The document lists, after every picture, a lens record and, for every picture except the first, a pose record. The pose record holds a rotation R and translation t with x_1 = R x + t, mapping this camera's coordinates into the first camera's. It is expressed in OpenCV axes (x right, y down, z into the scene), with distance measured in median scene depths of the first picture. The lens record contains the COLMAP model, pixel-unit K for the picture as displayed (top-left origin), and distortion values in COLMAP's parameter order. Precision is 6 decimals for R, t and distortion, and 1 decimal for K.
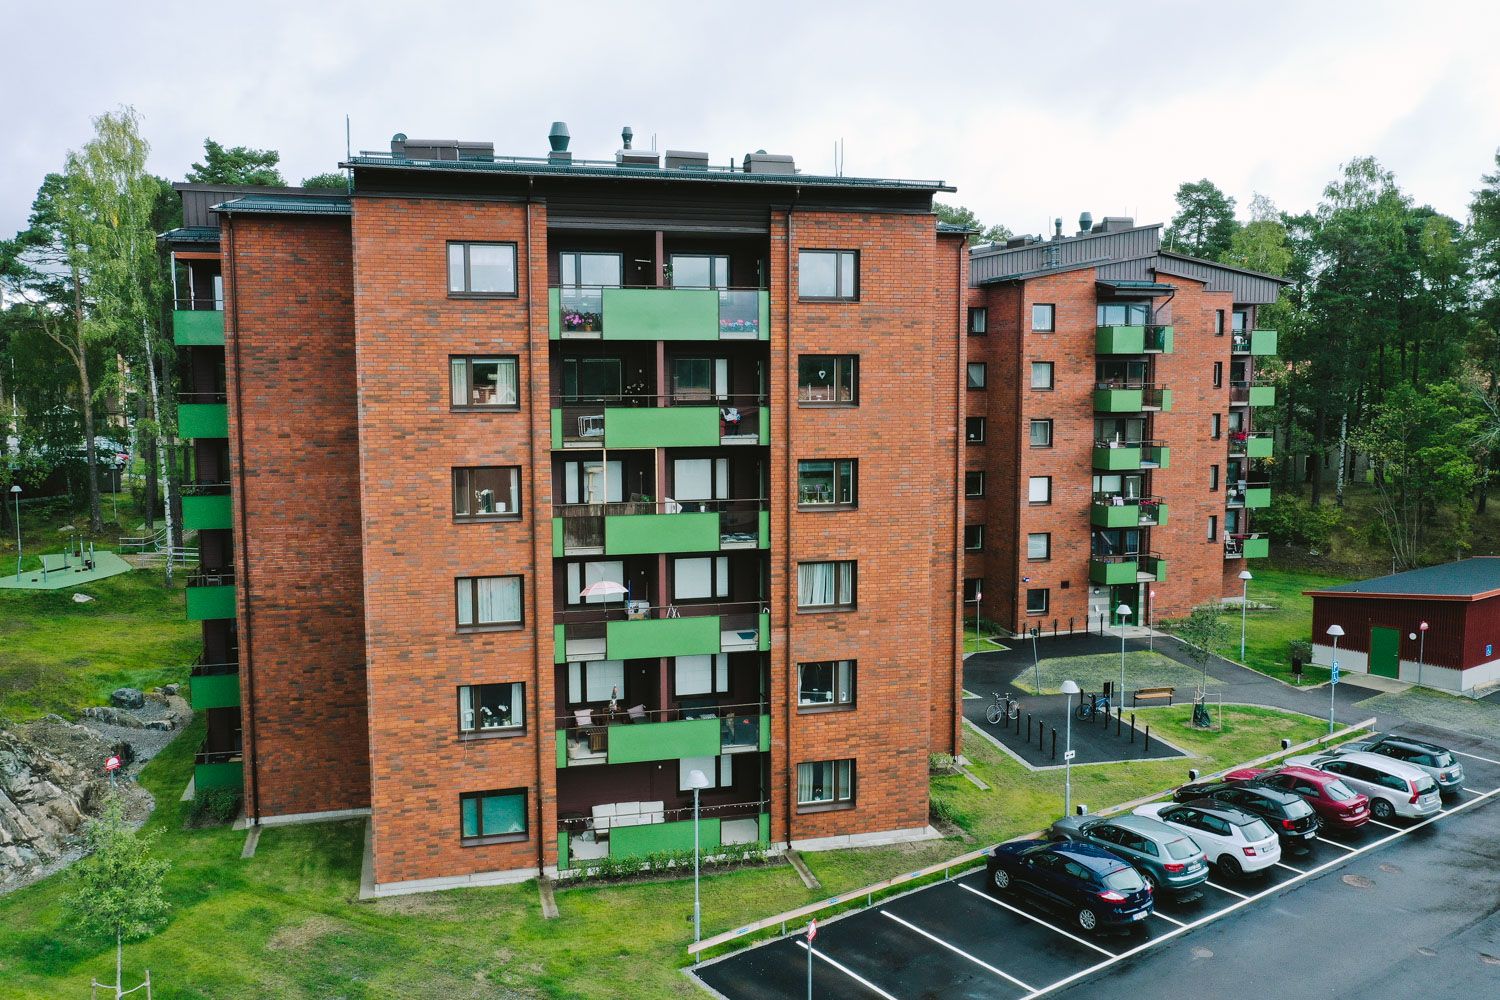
lens RADIAL K [[1190.6, 0, 721.0], [0, 1190.6, 495.8], [0, 0, 1]] dist [-0.004867, -0.006273]
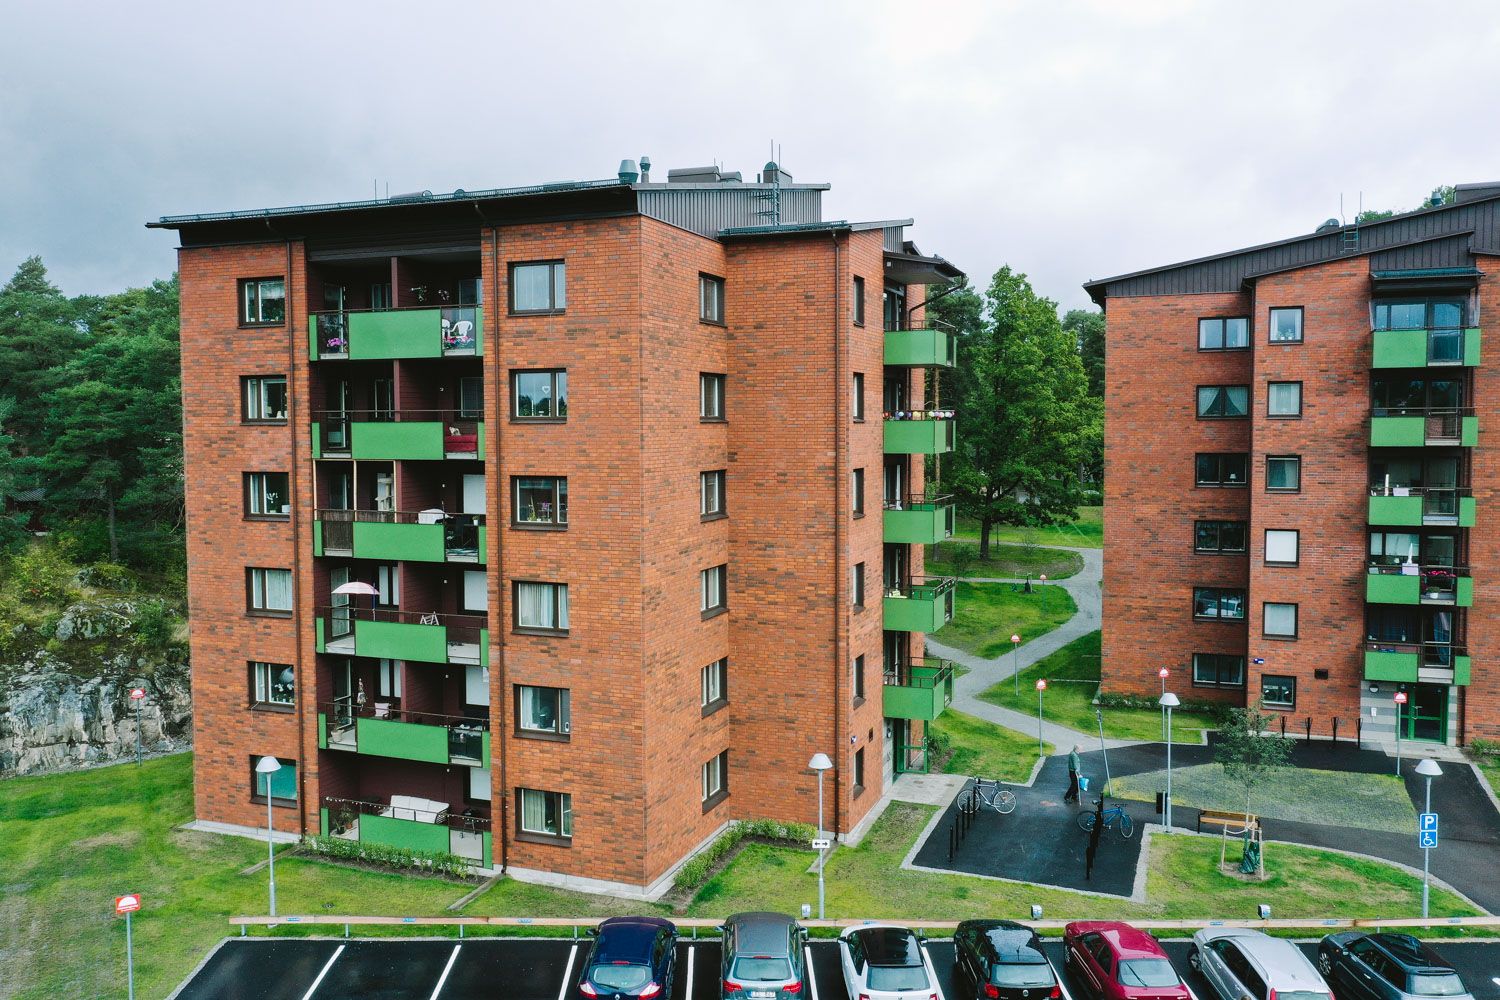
lens RADIAL K [[1190.6, 0, 721.0], [0, 1190.6, 495.8], [0, 0, 1]] dist [-0.004867, -0.006273]
pose [[0.815673, 0.036527, -0.577359, 0.786207], [-0.057409, 0.998189, -0.017954, -0.006228], [0.575657, 0.047790, 0.816293, 0.300369]]
